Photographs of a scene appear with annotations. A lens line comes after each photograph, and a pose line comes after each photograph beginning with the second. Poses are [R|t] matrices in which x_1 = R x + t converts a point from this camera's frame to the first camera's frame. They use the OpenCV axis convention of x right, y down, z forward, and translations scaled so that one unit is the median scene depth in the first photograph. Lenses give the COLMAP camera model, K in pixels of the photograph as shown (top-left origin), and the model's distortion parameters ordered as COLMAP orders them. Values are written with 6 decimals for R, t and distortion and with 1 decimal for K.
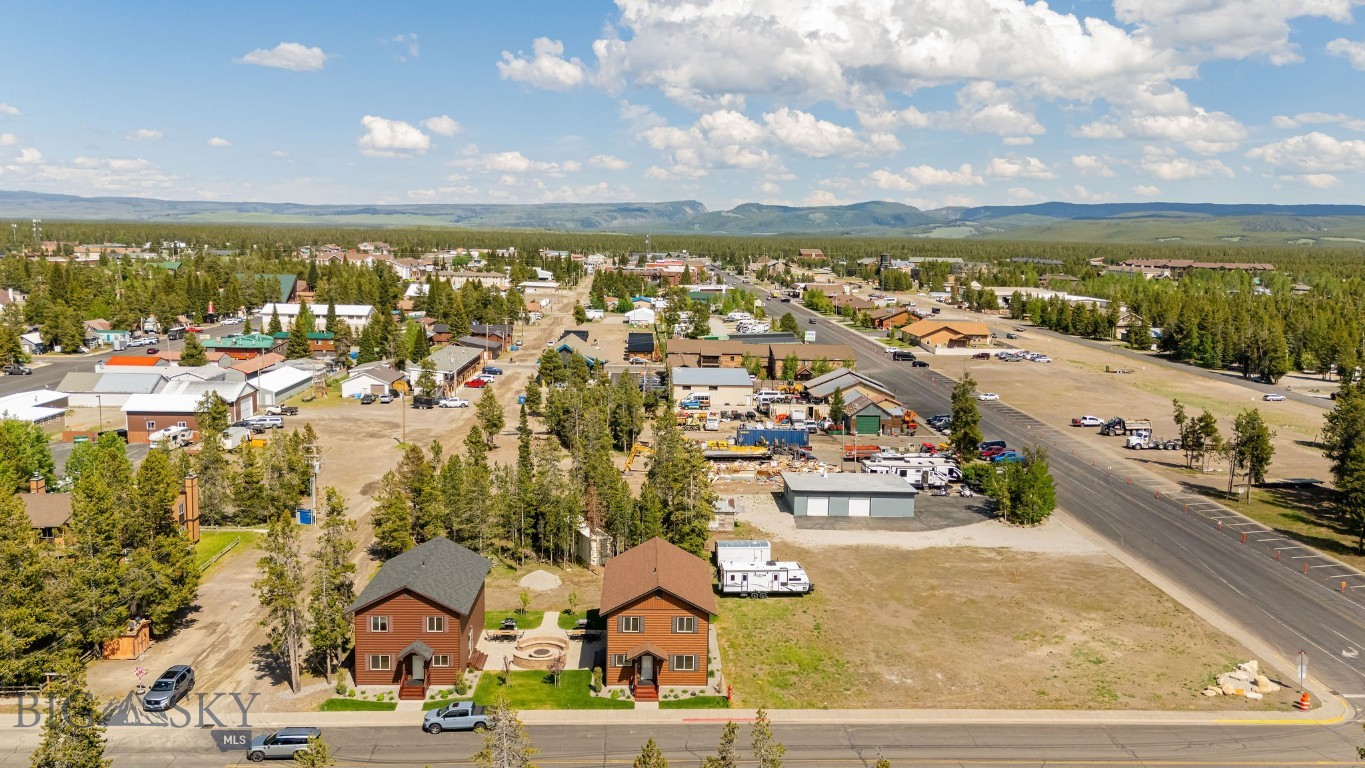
lens RADIAL K [[1023.4, 0, 692.8], [0, 1023.4, 455.1], [0, 0, 1]] dist [0.062475, -0.047809]
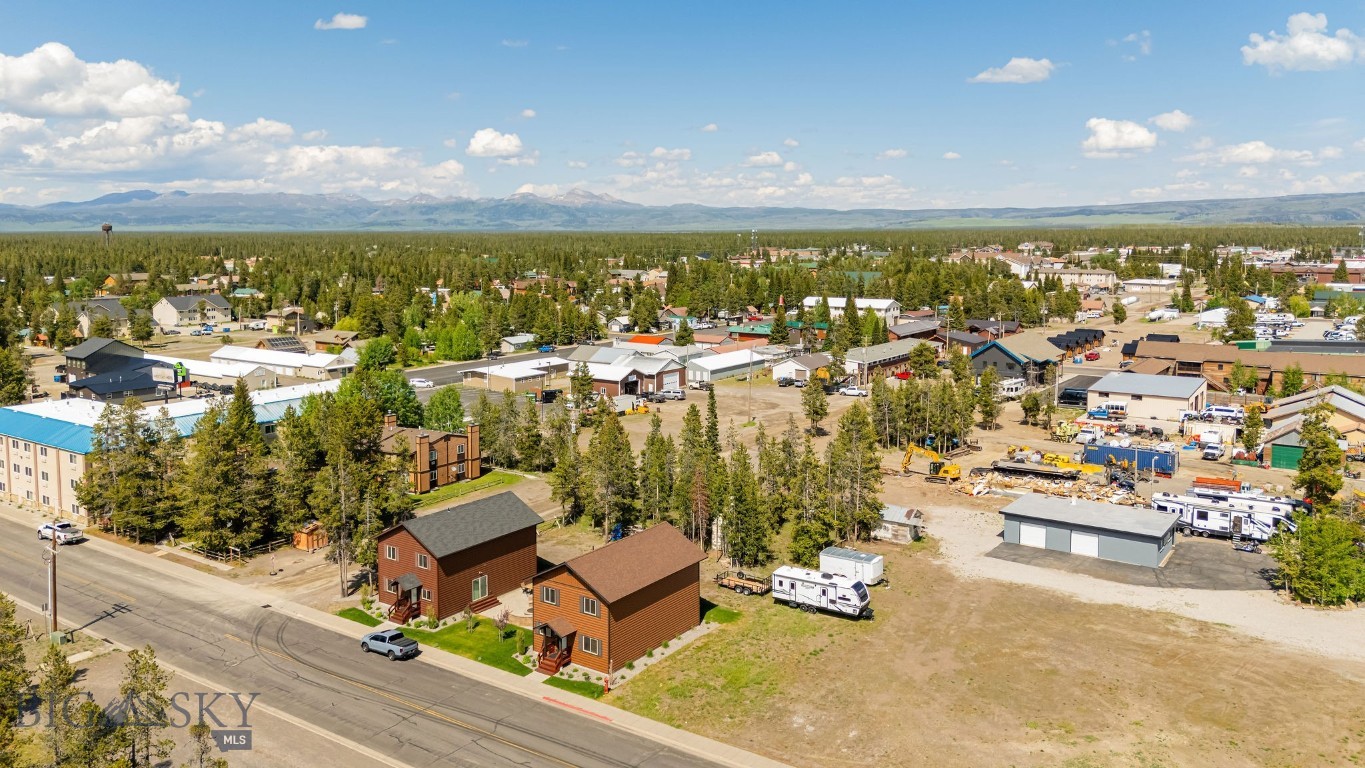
lens RADIAL K [[1023.4, 0, 707.6], [0, 1023.4, 382.2], [0, 0, 1]] dist [0.062475, -0.047809]
pose [[0.799702, 0.068268, -0.596503, 0.146841], [-0.109692, 0.993406, -0.033365, -0.006003], [0.590292, 0.092114, 0.801917, 0.057597]]
